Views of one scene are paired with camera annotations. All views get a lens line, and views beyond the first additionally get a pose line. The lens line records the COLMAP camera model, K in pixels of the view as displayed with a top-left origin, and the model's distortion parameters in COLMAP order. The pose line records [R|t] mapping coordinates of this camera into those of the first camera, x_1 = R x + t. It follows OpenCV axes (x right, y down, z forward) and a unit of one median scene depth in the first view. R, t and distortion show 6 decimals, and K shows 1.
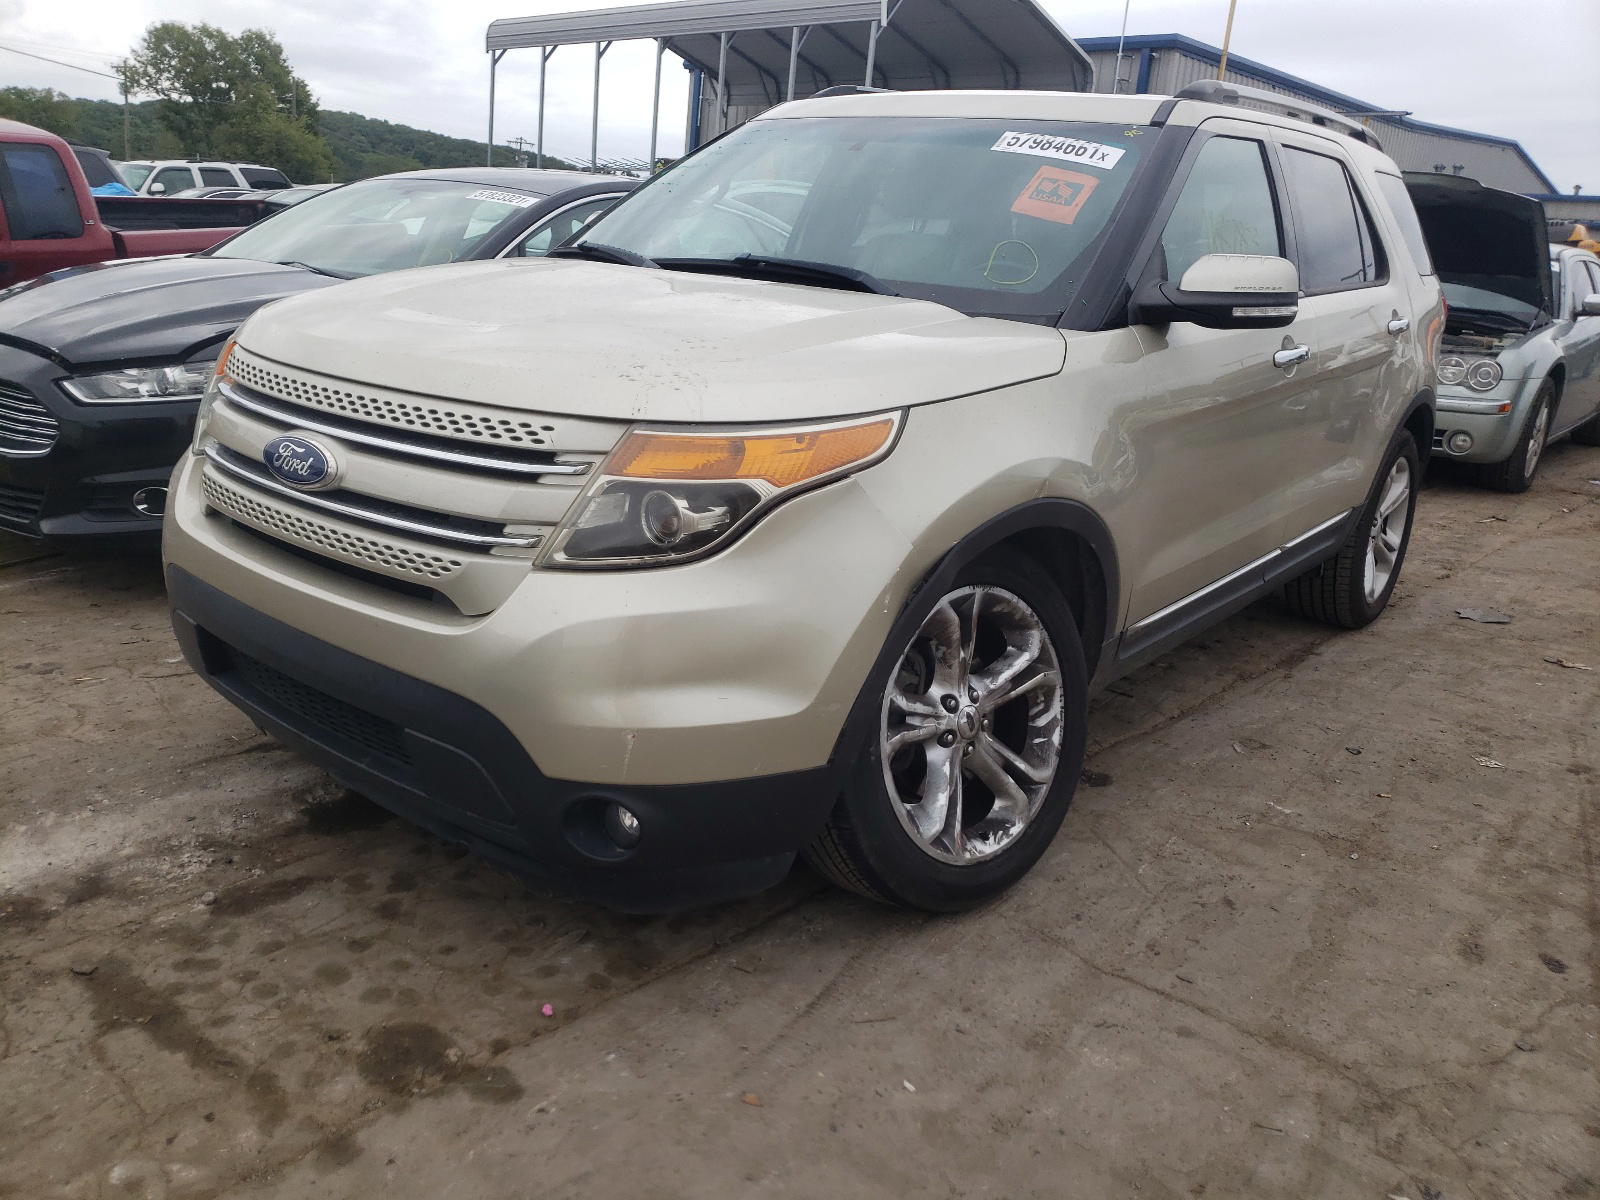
lens RADIAL K [[1210.8, 0, 800.0], [0, 1210.8, 600.0], [0, 0, 1]] dist [-0.001816, -0.000637]
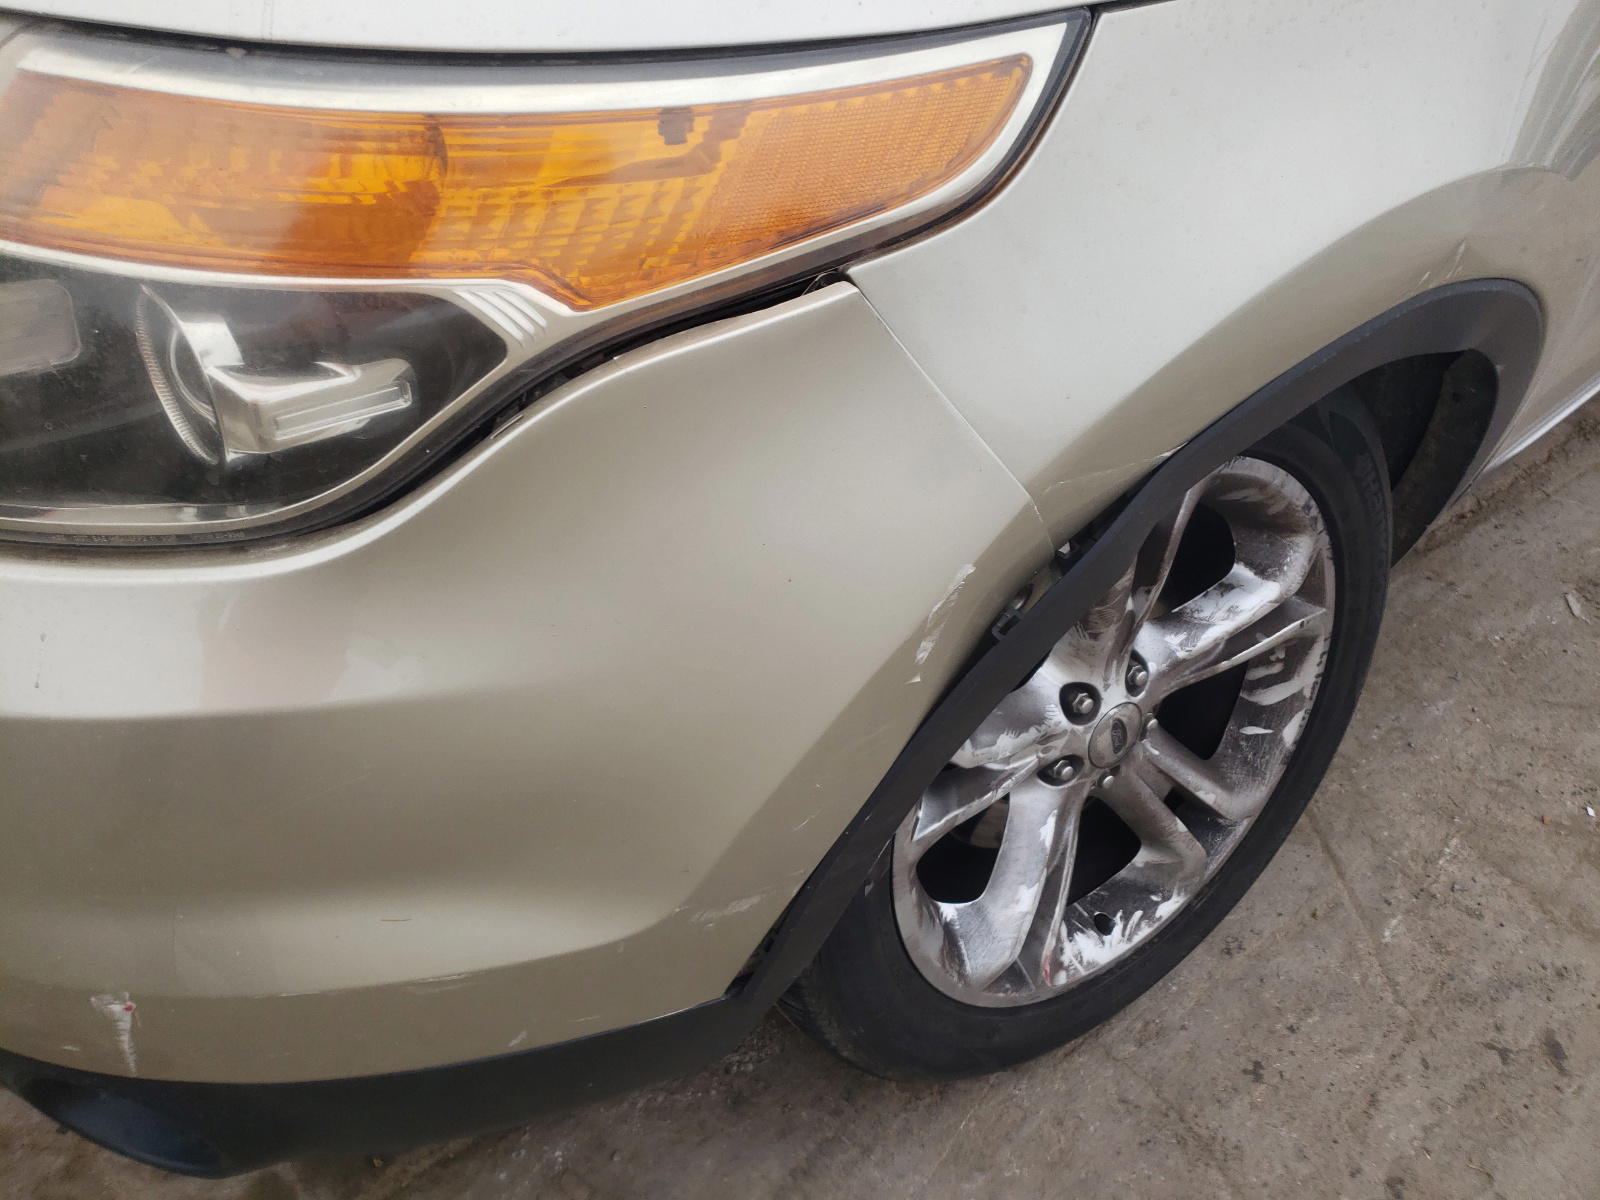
lens RADIAL K [[1201.5, 0, 760.3], [0, 1201.5, 603.6], [0, 0, 1]] dist [0.004633, 0.004706]
pose [[0.983799, 0.133223, -0.119965, 0.052854], [-0.077909, 0.920380, 0.383184, -0.109146], [0.161462, -0.367630, 0.915848, 0.560199]]
